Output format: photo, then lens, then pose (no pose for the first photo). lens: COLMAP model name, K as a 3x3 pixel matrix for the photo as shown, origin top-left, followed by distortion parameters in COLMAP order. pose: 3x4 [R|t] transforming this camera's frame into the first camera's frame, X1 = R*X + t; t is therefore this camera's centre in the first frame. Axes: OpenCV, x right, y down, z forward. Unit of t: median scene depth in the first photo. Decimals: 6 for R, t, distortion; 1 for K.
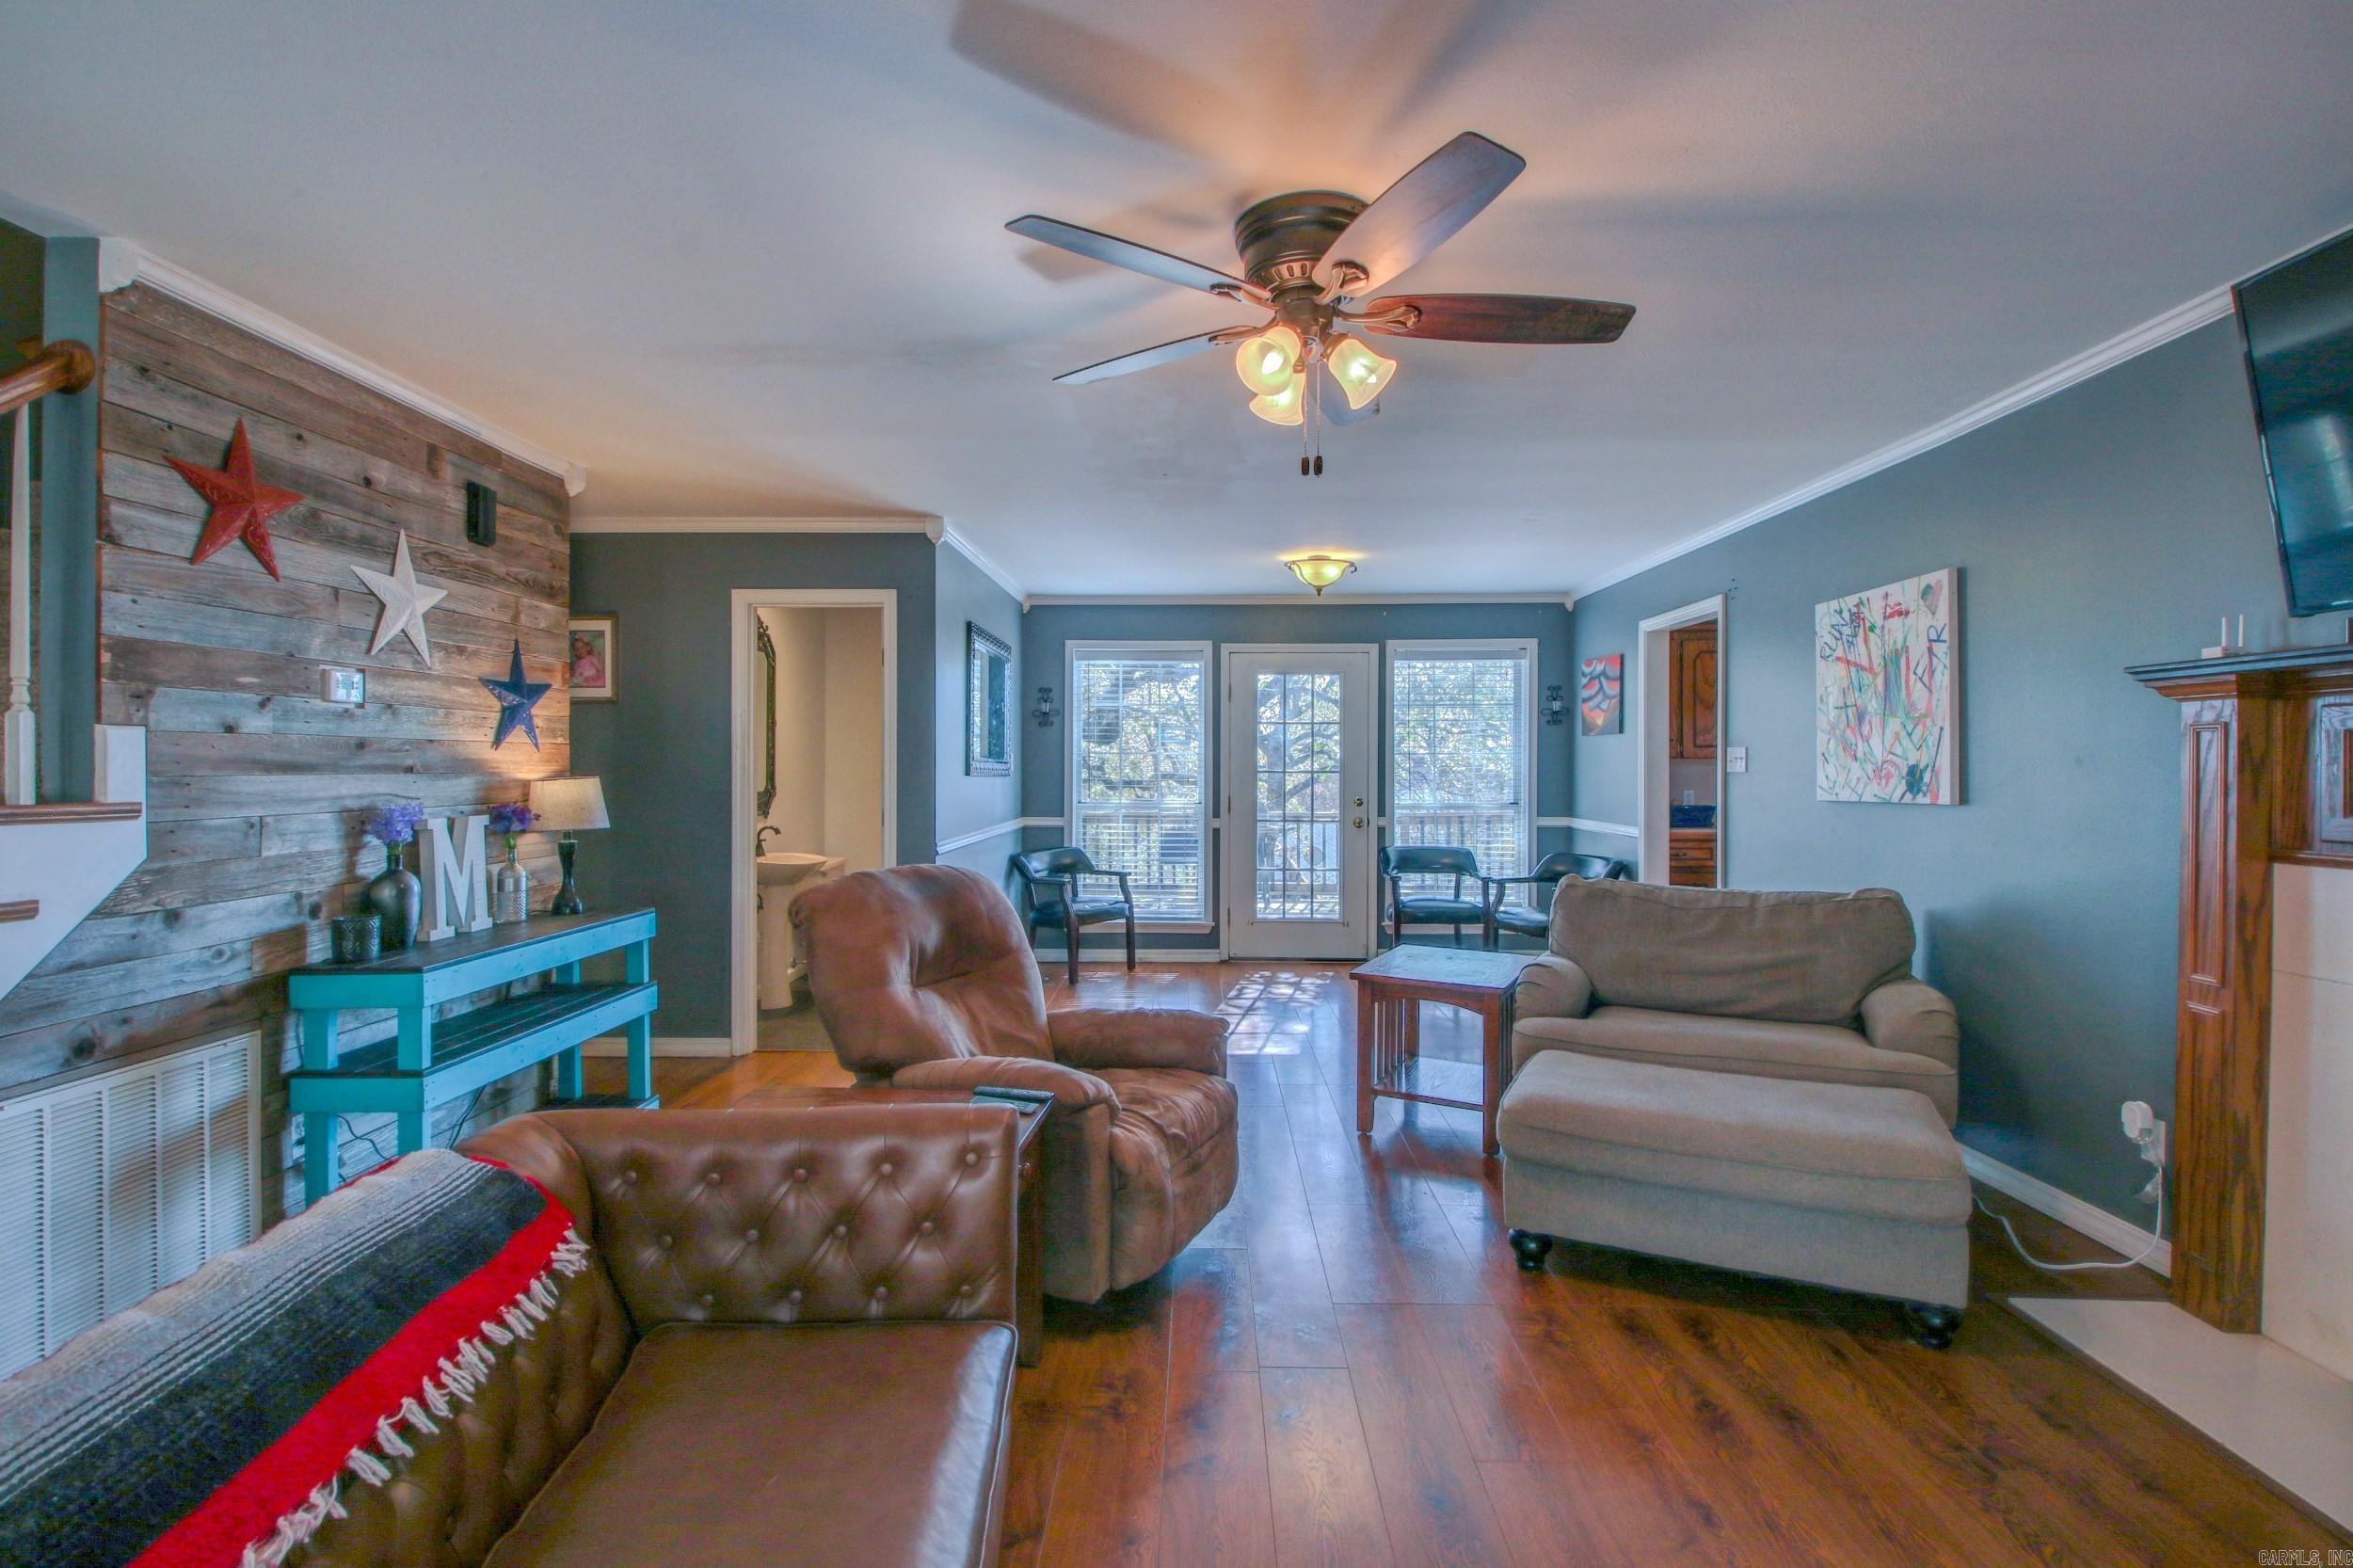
lens RADIAL K [[1097.0, 0, 1171.7], [0, 1097.0, 772.8], [0, 0, 1]] dist [0.012712, -0.024693]
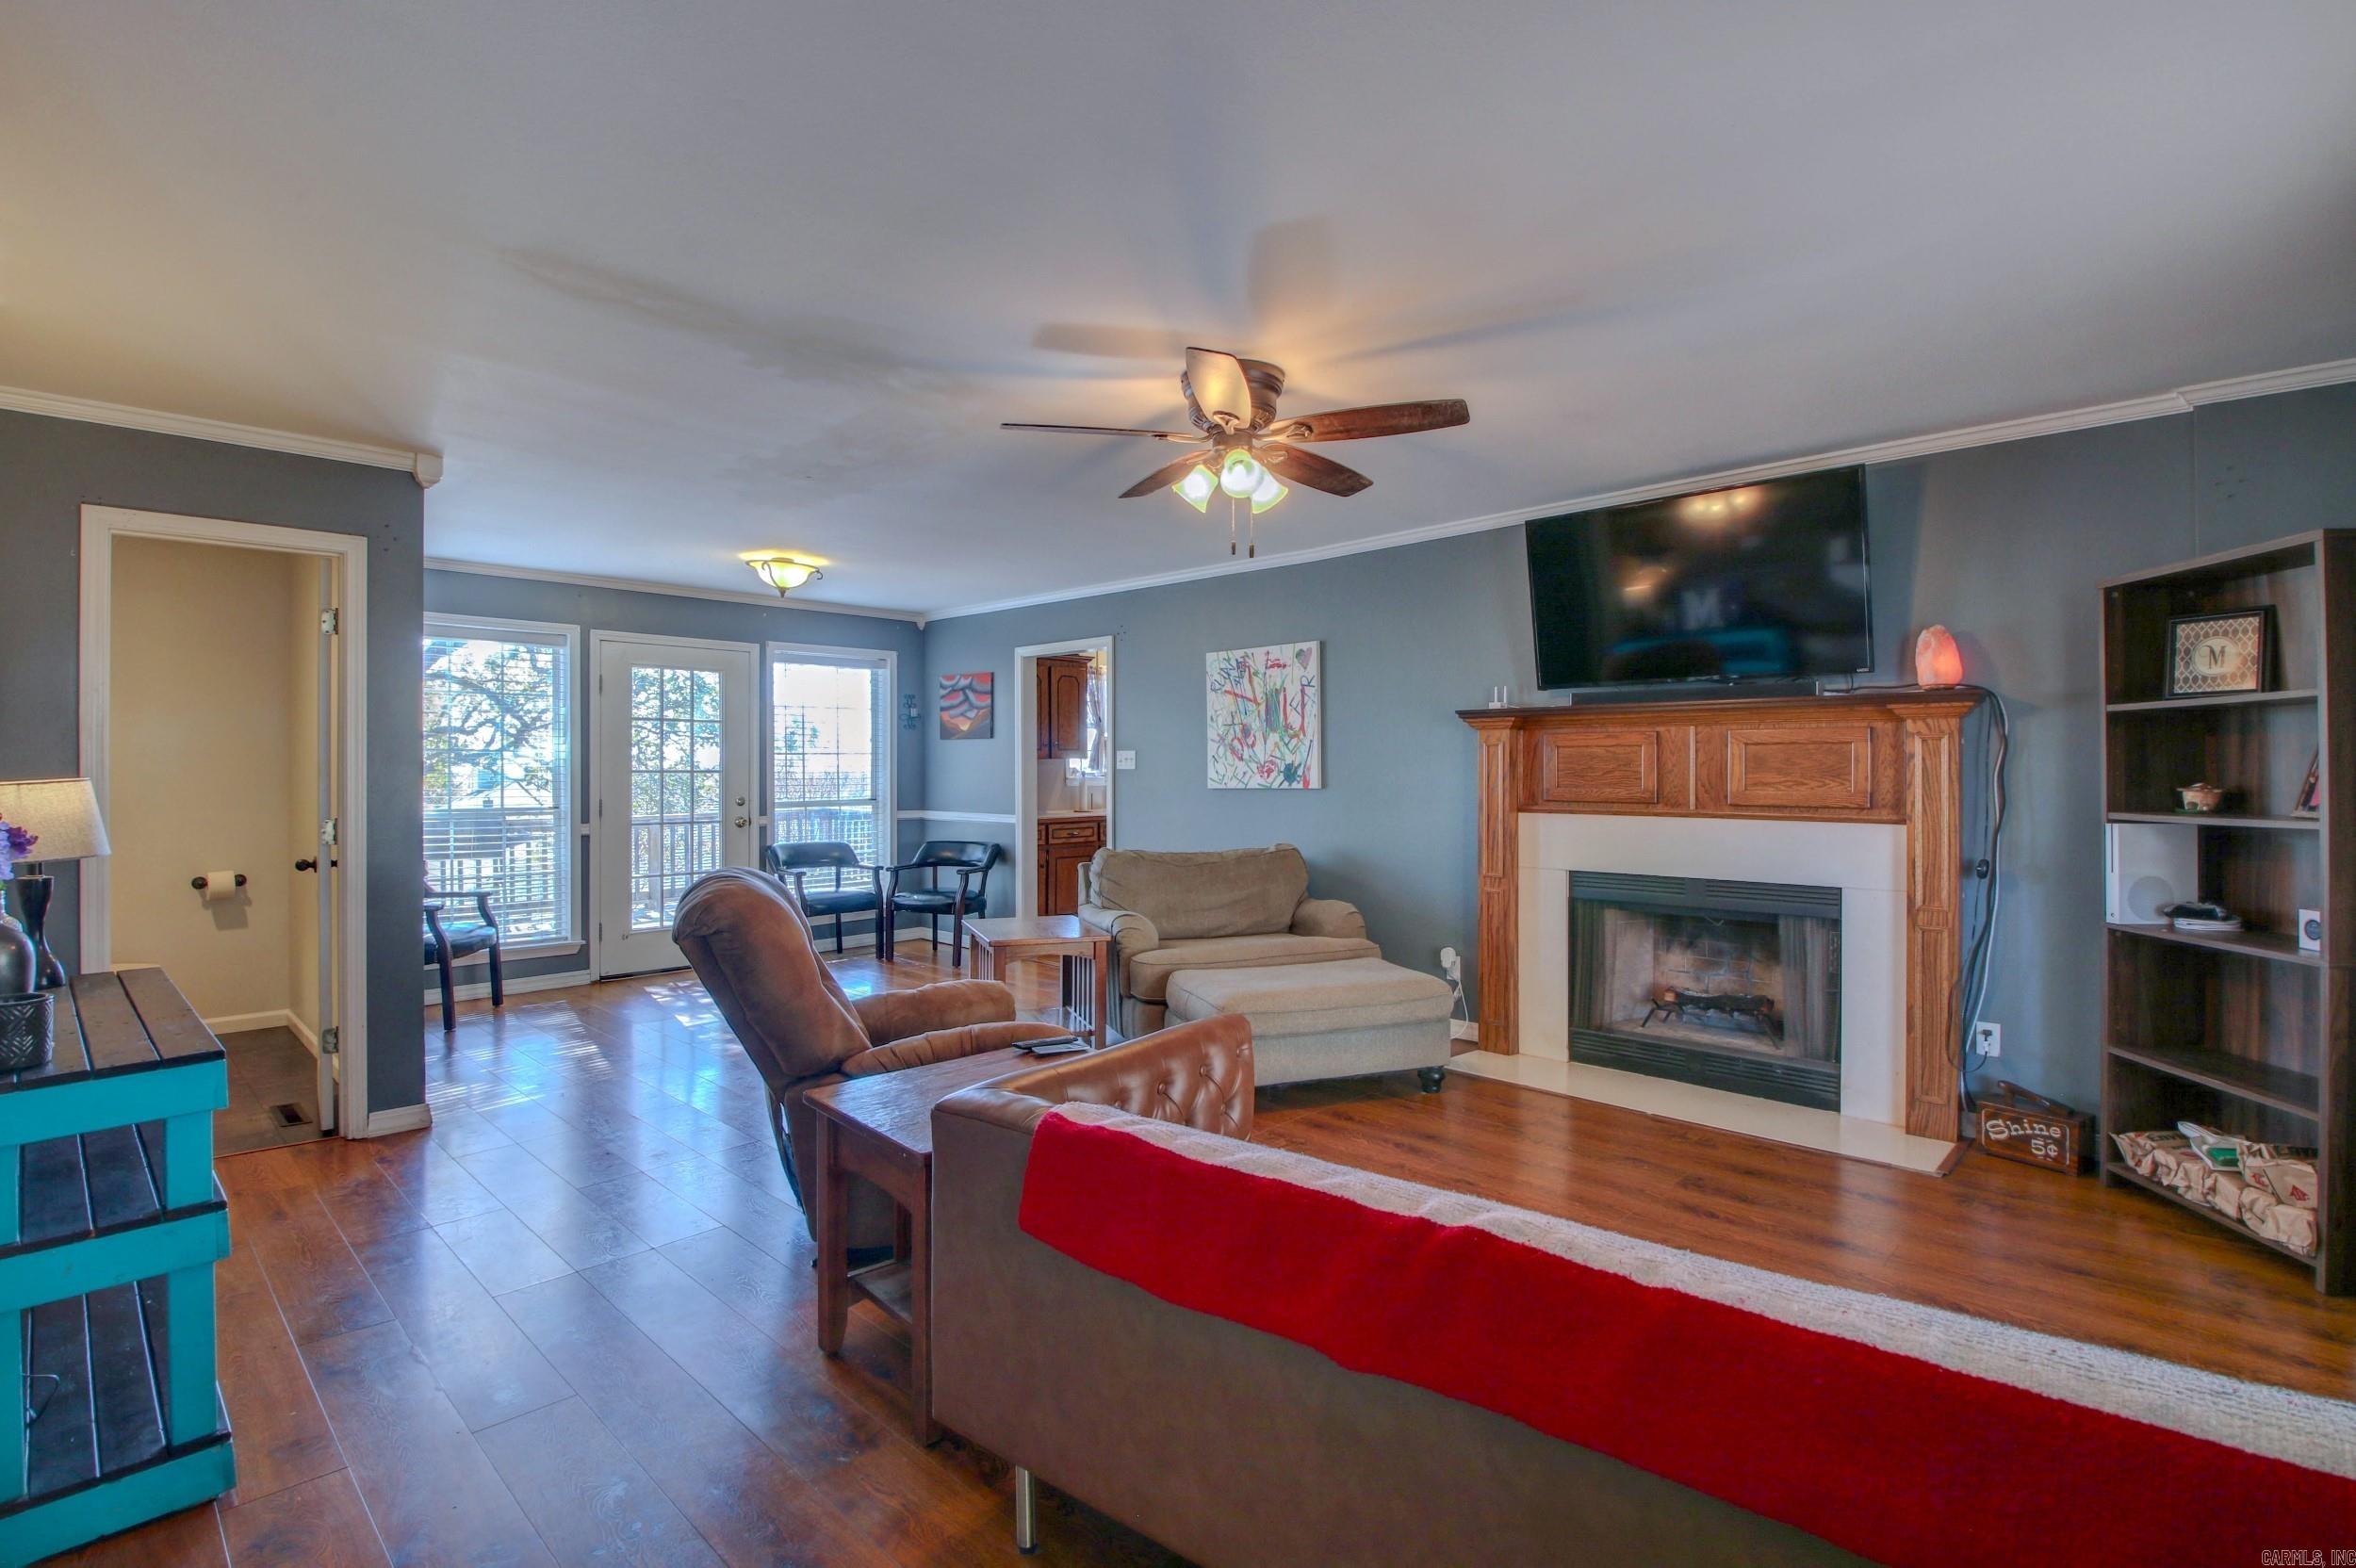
lens RADIAL K [[1098.4, 0, 1182.4], [0, 1098.4, 770.5], [0, 0, 1]] dist [0.012712, -0.024693]
pose [[0.672481, -0.003129, 0.740108, -0.550428], [0.005716, 0.999983, -0.000966, 0.002700], [-0.740092, 0.004880, 0.672488, 0.061142]]
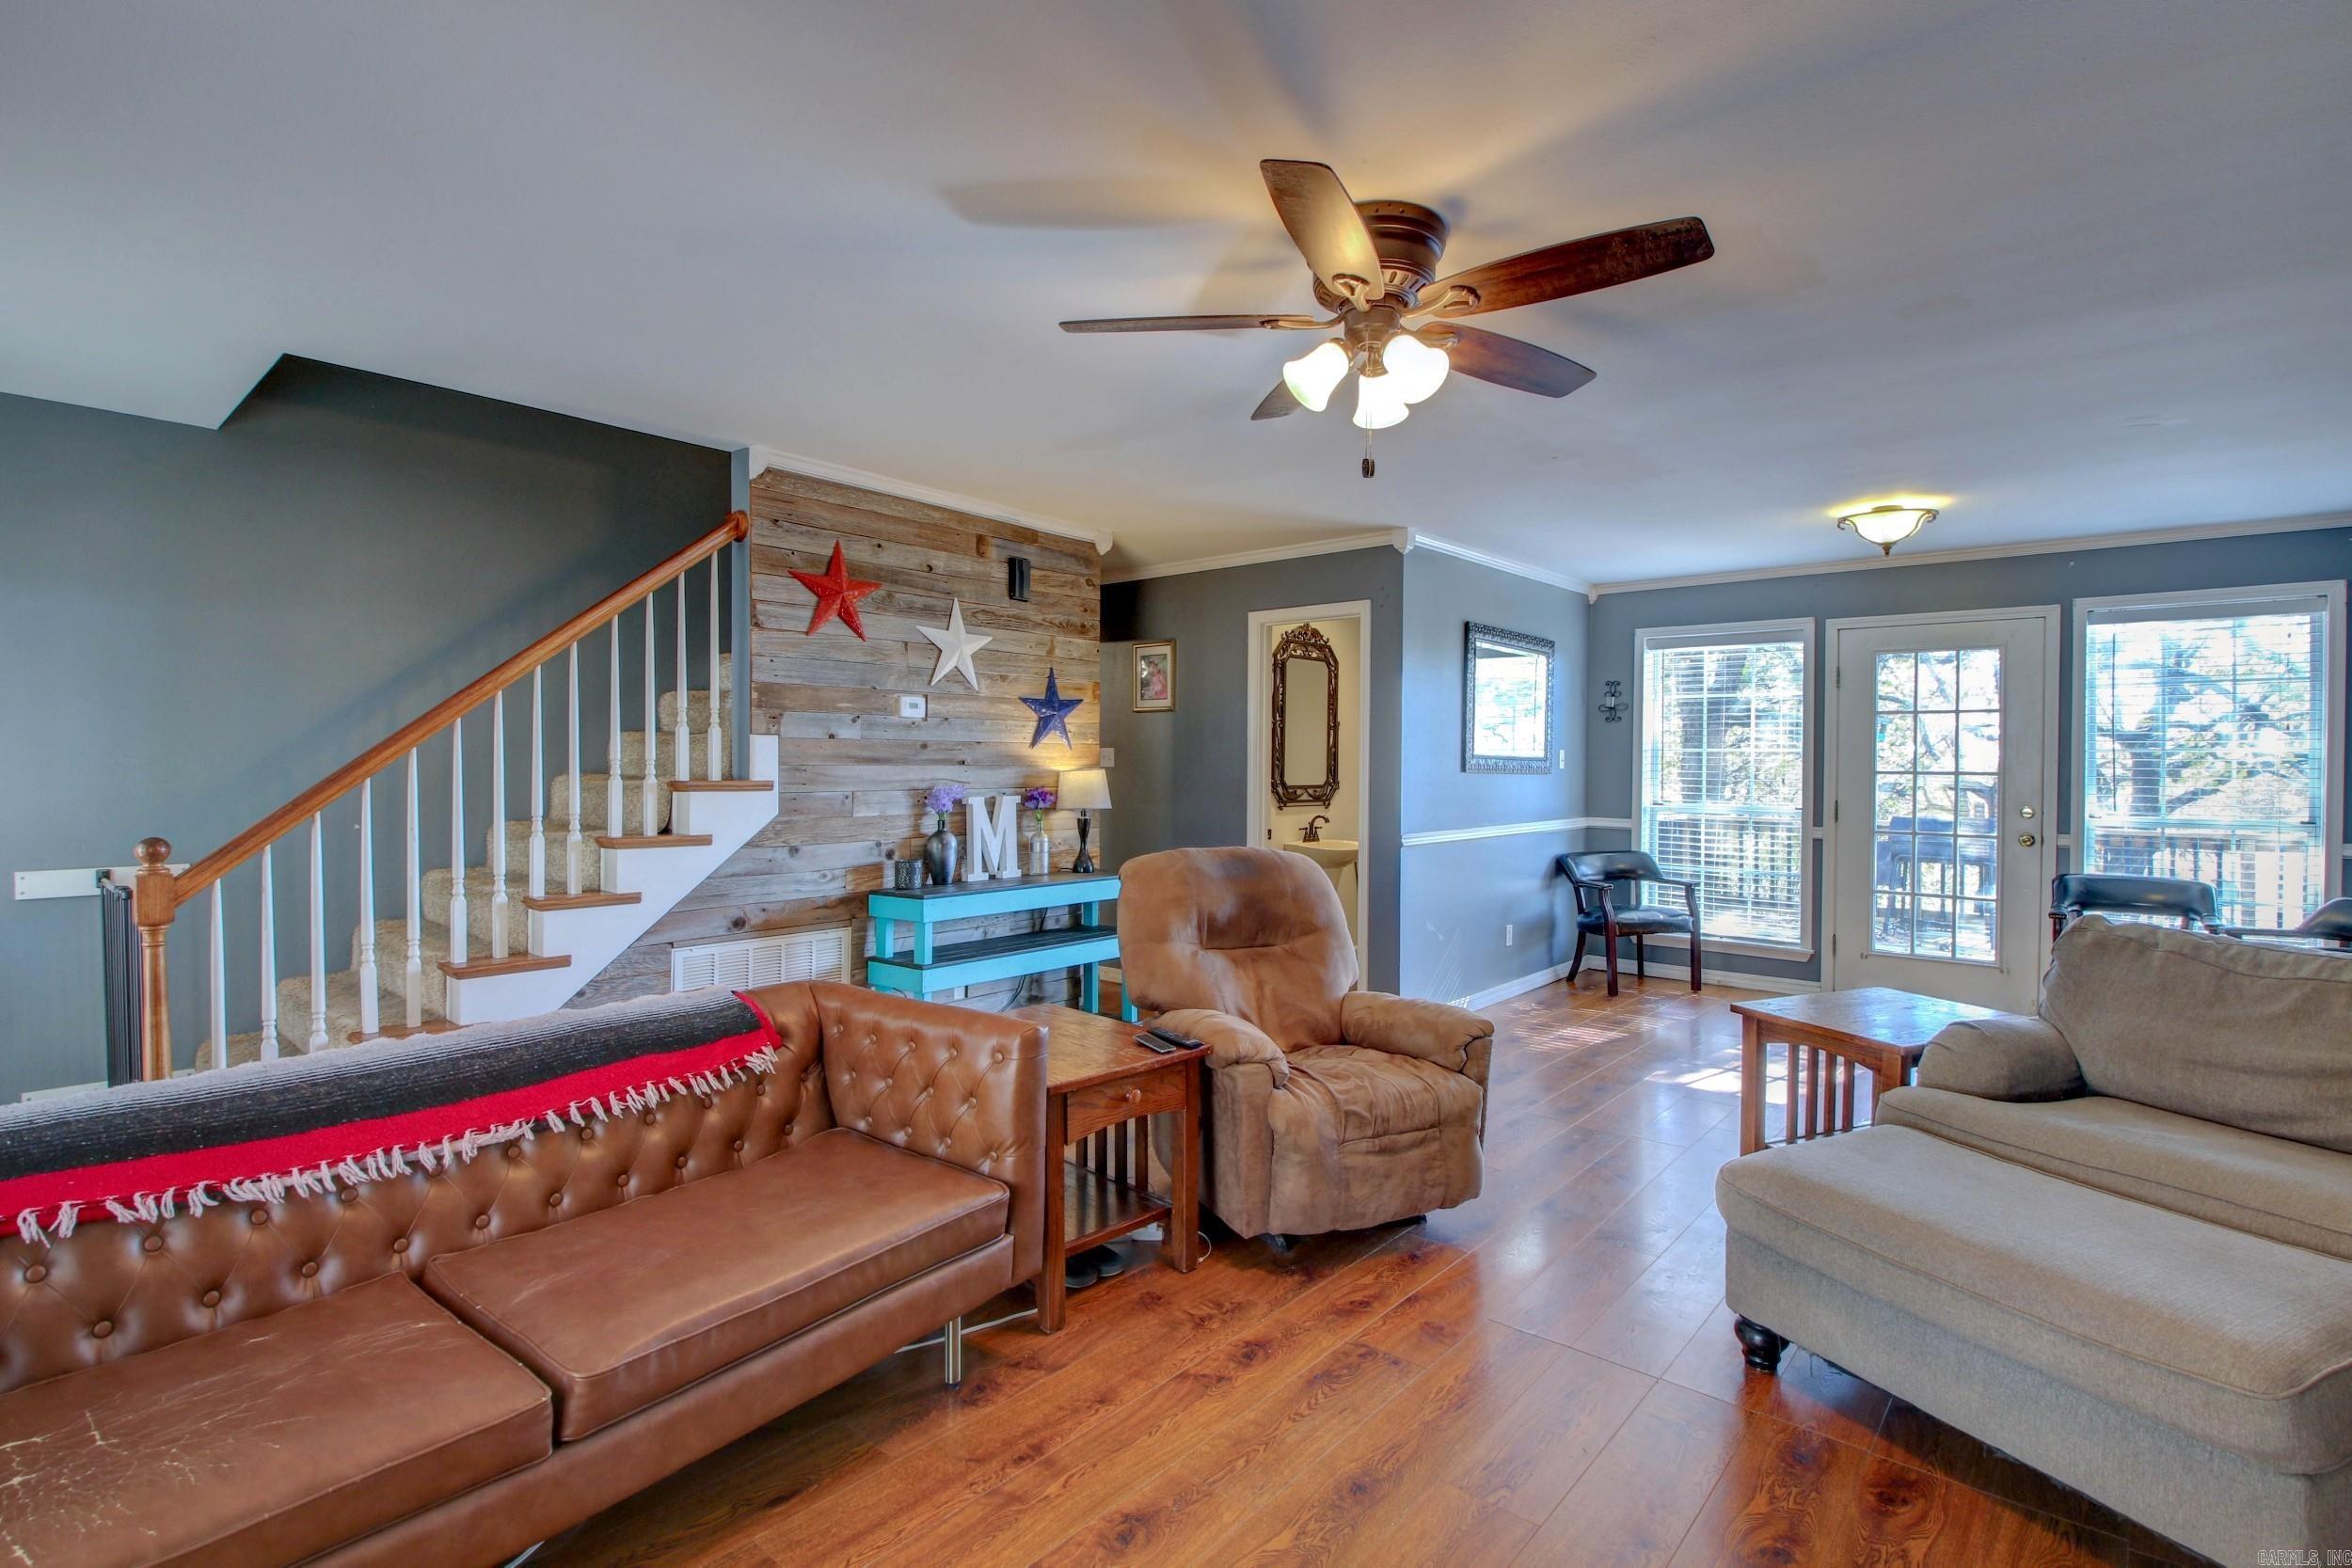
lens RADIAL K [[1096.5, 0, 1174.7], [0, 1096.5, 772.7], [0, 0, 1]] dist [0.012712, -0.024693]
pose [[0.770409, 0.010205, -0.637468, 0.366960], [-0.009471, 0.999945, 0.004562, 0.000836], [0.637479, 0.002523, 0.770464, 0.054006]]
